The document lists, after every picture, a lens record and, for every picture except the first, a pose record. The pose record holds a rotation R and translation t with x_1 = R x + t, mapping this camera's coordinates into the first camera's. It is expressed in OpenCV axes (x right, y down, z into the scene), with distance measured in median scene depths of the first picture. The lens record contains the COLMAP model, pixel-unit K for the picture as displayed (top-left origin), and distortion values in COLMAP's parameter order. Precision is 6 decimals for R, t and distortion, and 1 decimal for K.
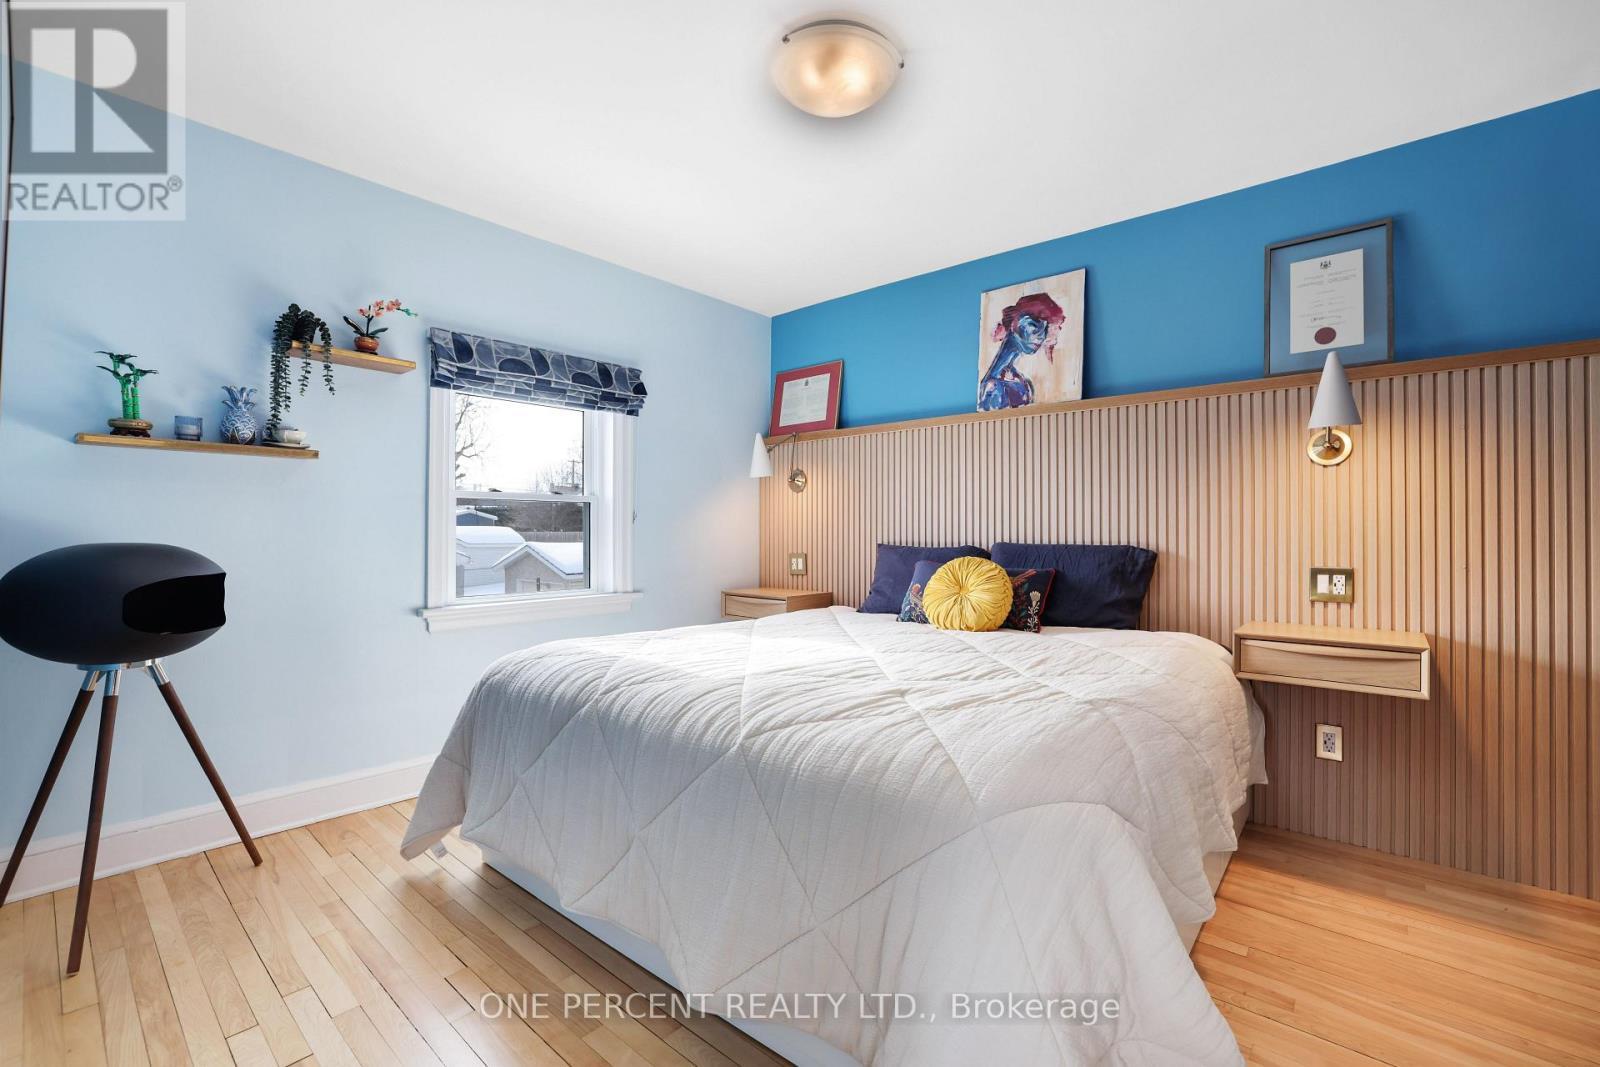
lens RADIAL K [[709.7, 0, 802.6], [0, 709.7, 524.2], [0, 0, 1]] dist [-0.002051, 0.000224]
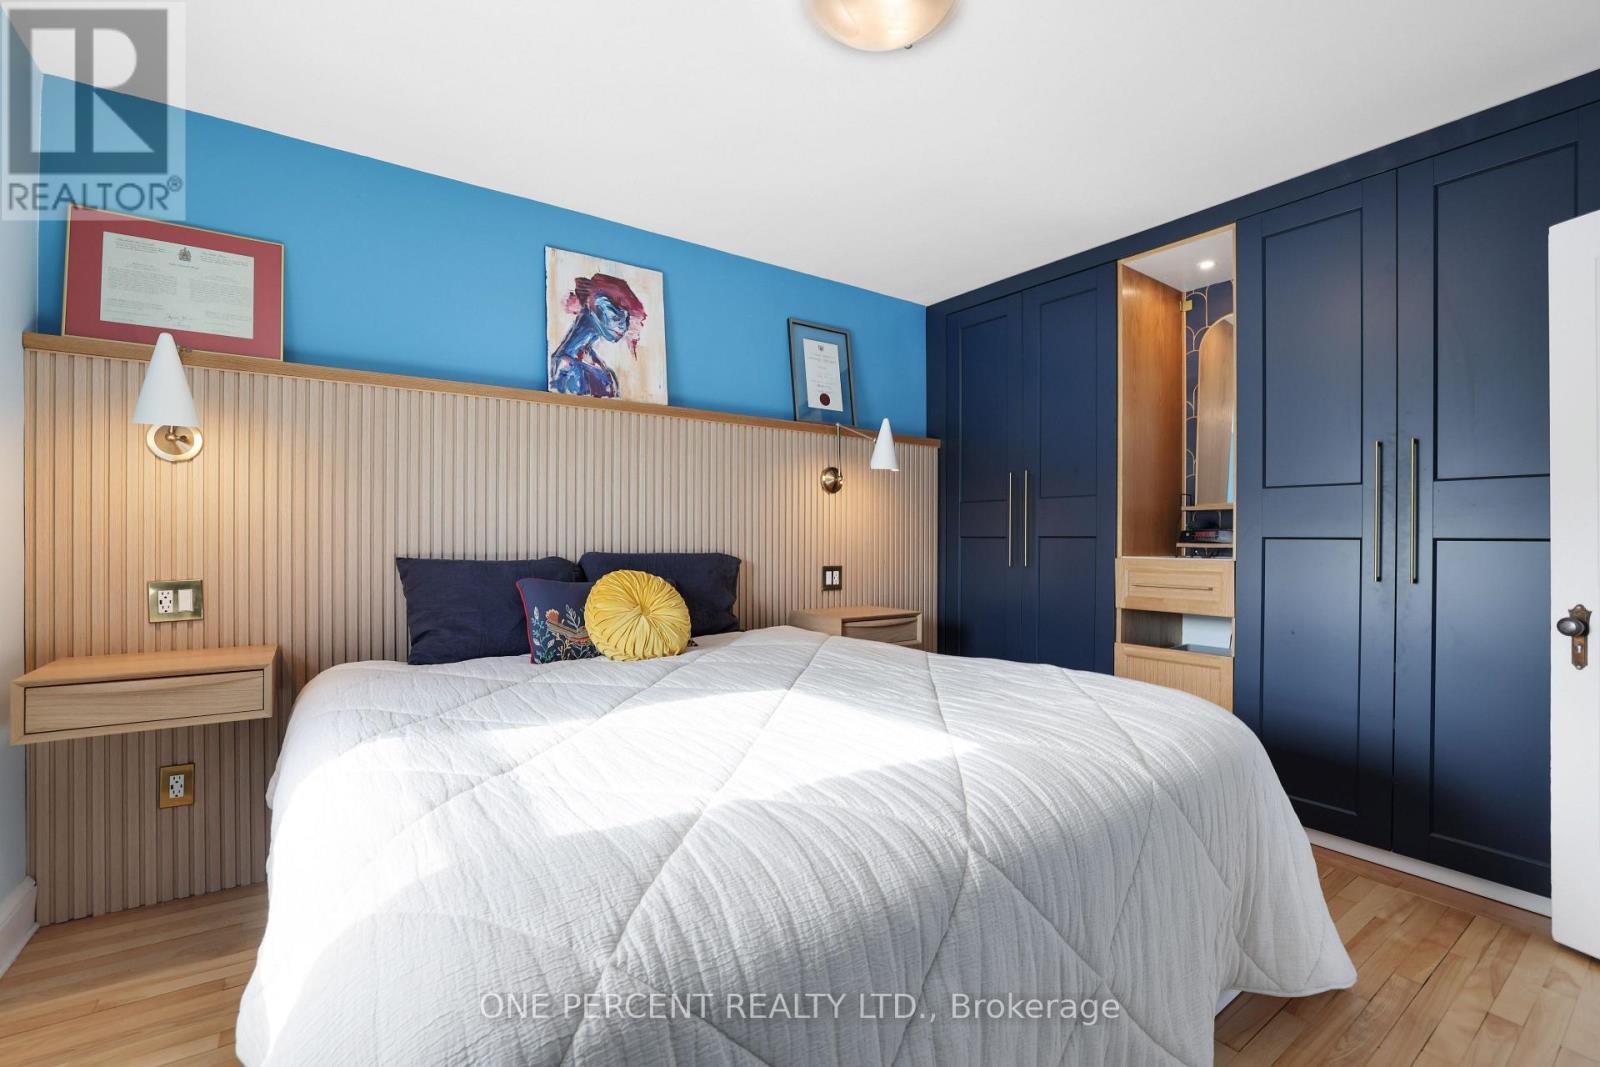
lens RADIAL K [[853.4, 0, 800.0], [0, 853.4, 533.5], [0, 0, 1]] dist [-0.042730, 0.000619]
pose [[0.154560, 0.008635, 0.987946, -0.678627], [-0.012249, 0.999902, -0.006823, 0.006809], [-0.987908, -0.011046, 0.154650, 0.577368]]
